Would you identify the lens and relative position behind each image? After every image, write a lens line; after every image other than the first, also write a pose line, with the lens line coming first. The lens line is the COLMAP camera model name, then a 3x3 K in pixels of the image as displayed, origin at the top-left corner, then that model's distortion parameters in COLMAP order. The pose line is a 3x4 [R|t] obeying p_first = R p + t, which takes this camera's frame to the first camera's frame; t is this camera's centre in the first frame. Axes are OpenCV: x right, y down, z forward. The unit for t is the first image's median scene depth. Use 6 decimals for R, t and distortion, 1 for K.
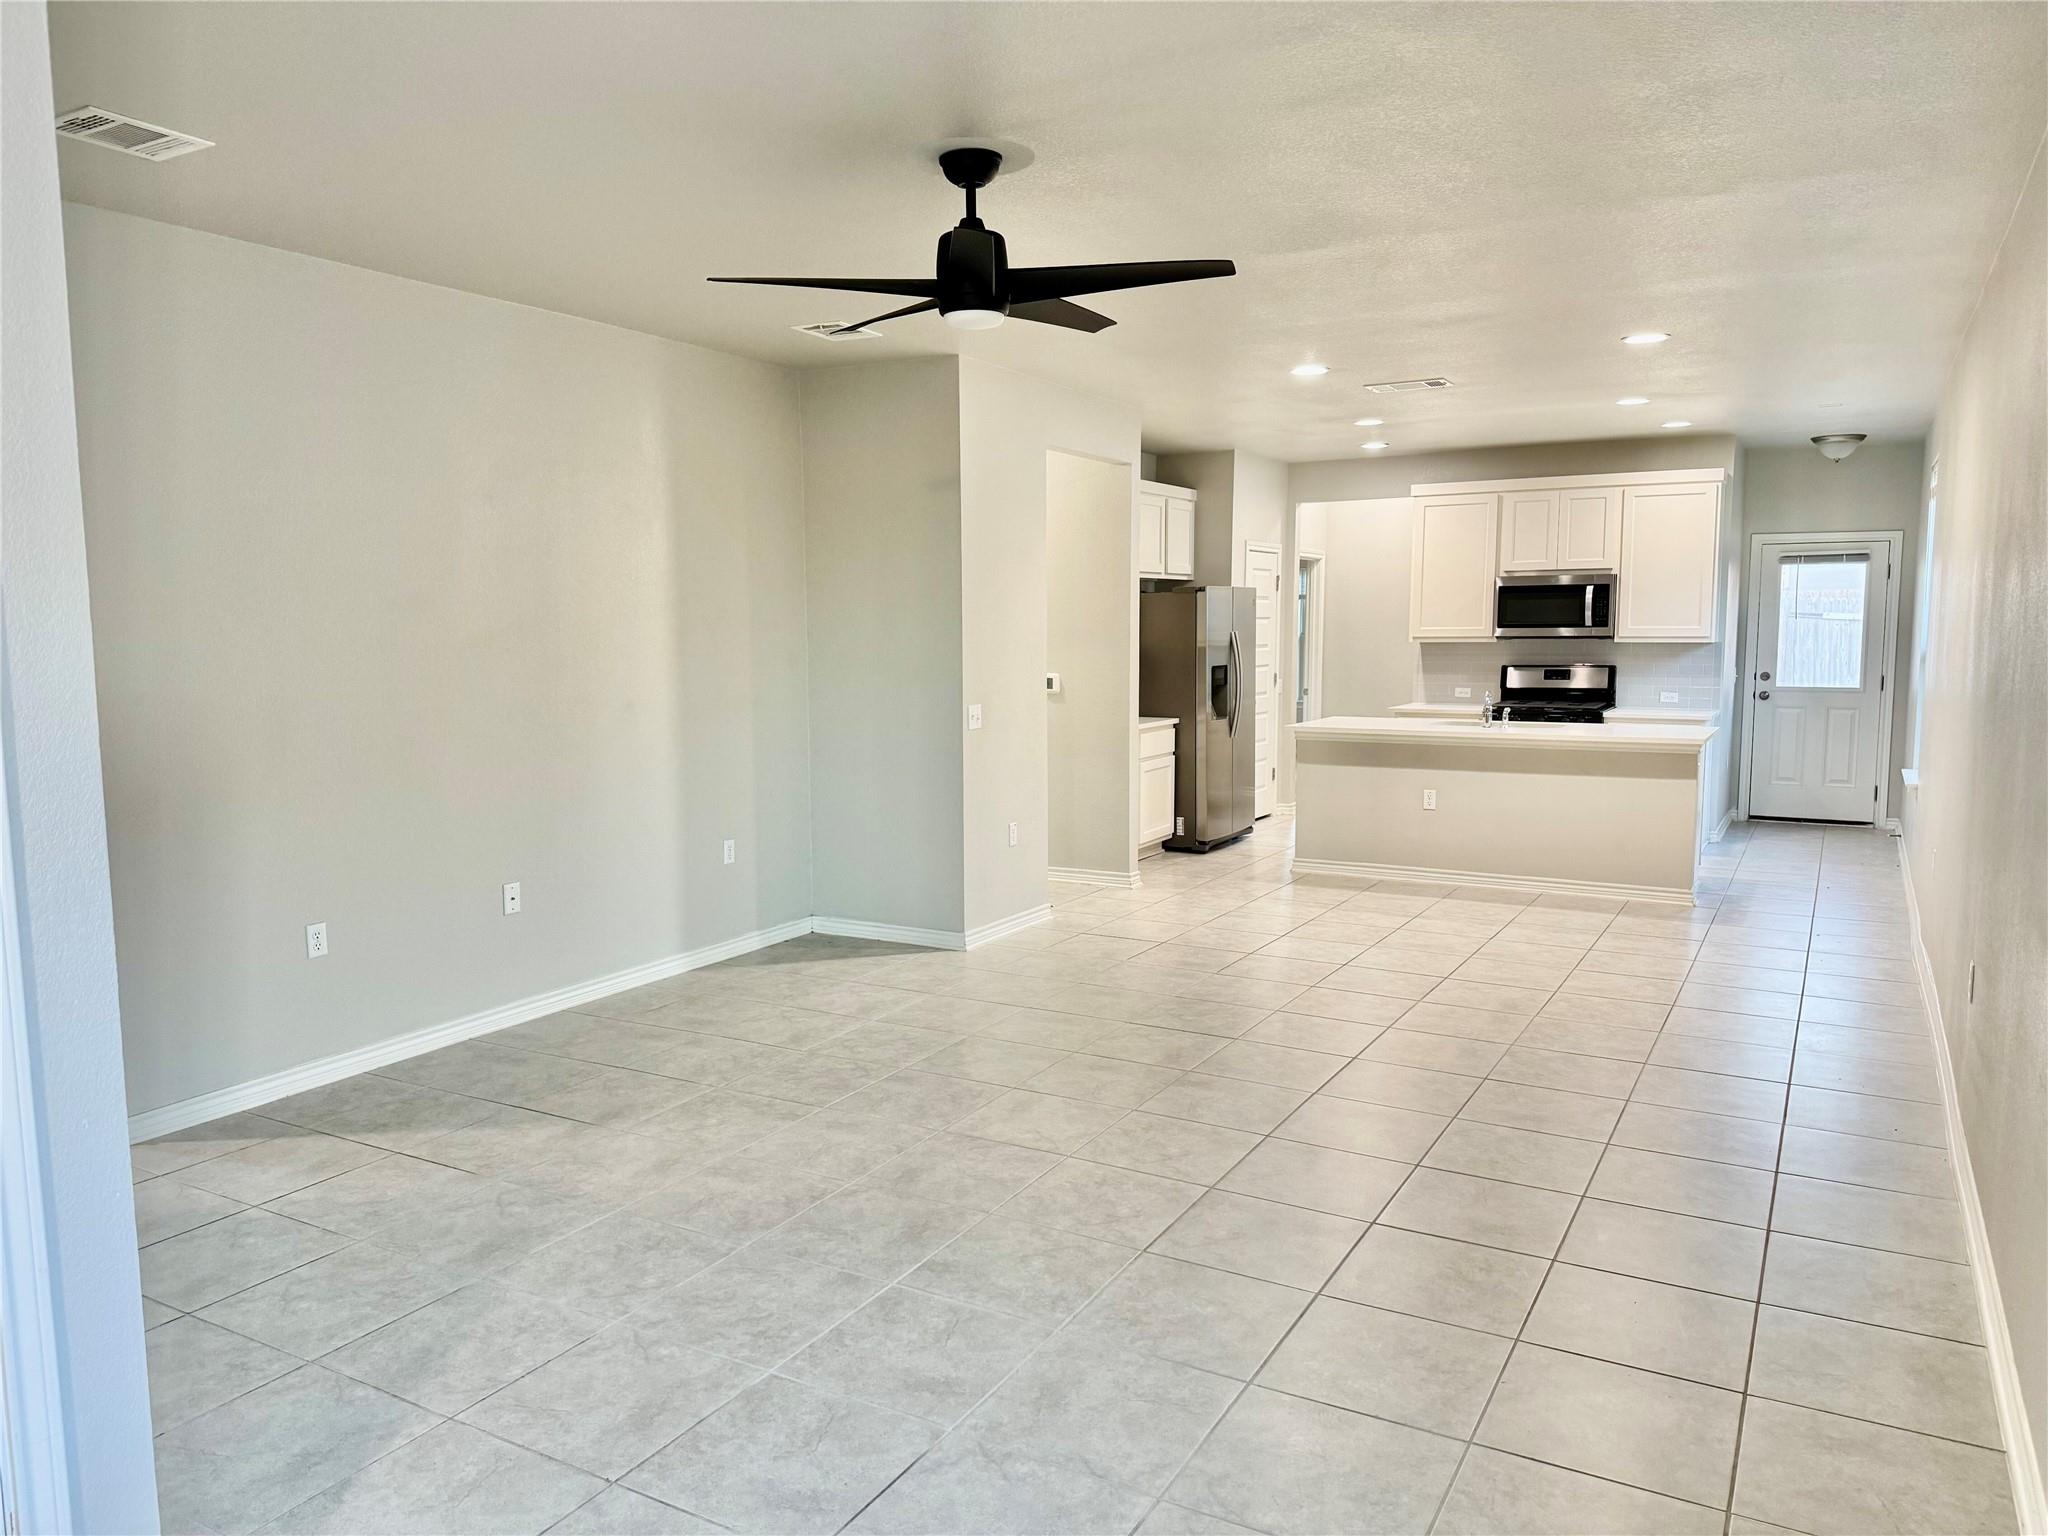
lens RADIAL K [[1443.5, 0, 1020.1], [0, 1443.5, 765.9], [0, 0, 1]] dist [0.149140, -0.279725]
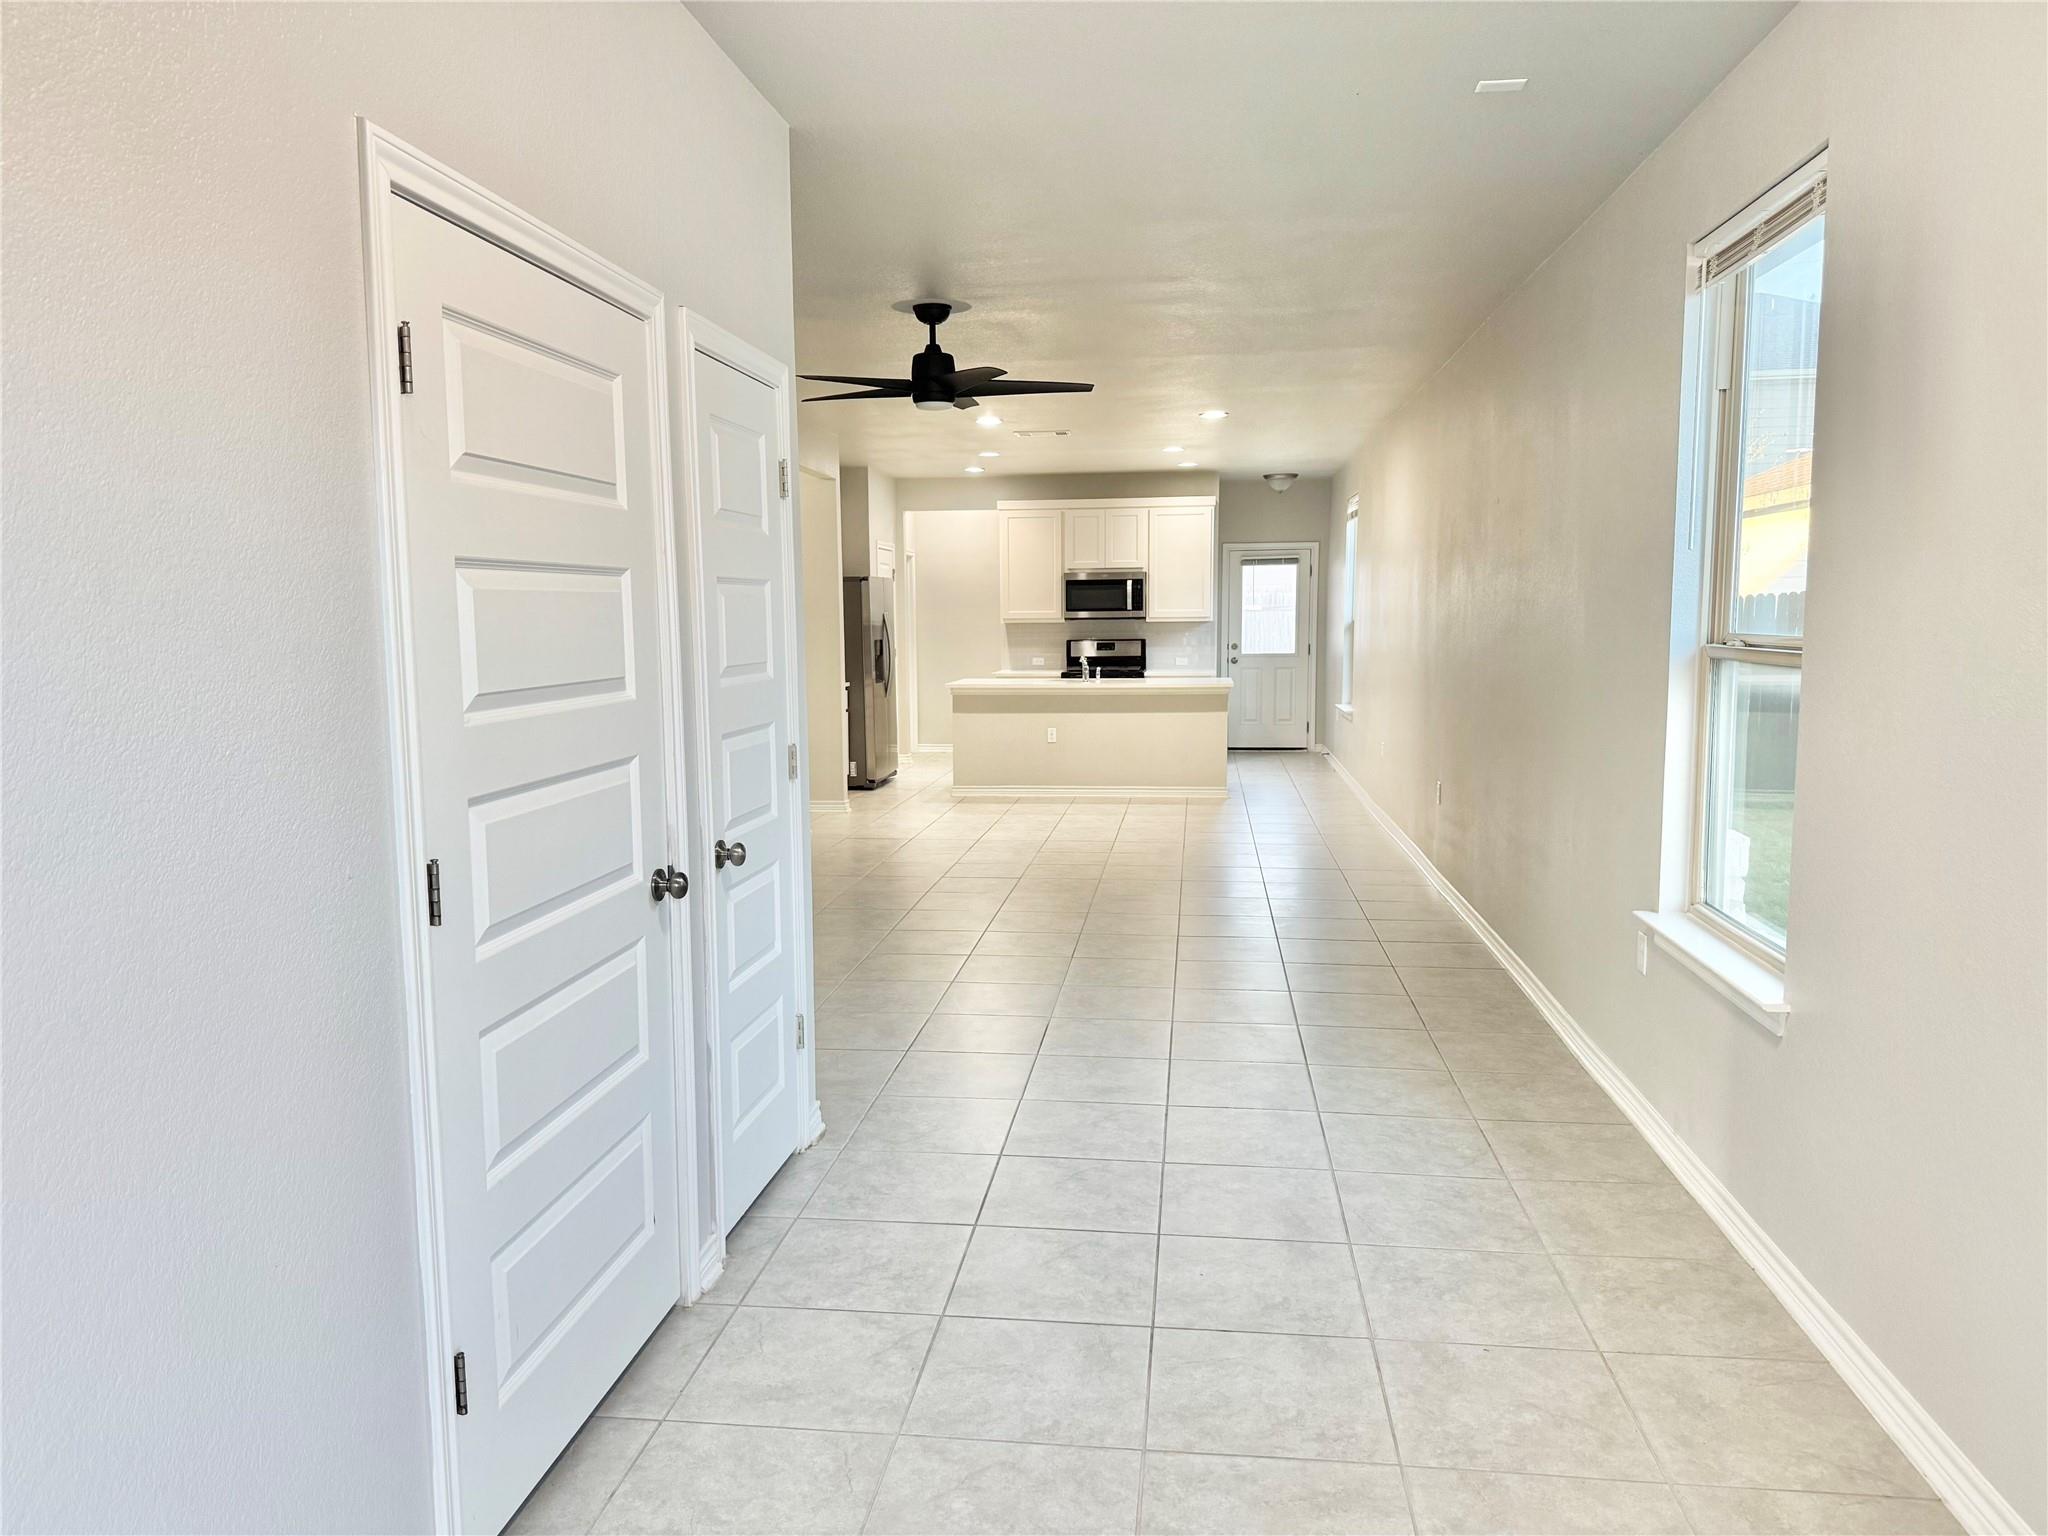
lens RADIAL K [[1443.5, 0, 1020.1], [0, 1443.5, 765.9], [0, 0, 1]] dist [0.149140, -0.279725]
pose [[0.922206, -0.044013, 0.384186, -0.240494], [0.042354, 0.999021, 0.012783, 0.029341], [-0.384373, 0.004483, 0.923167, -0.211544]]
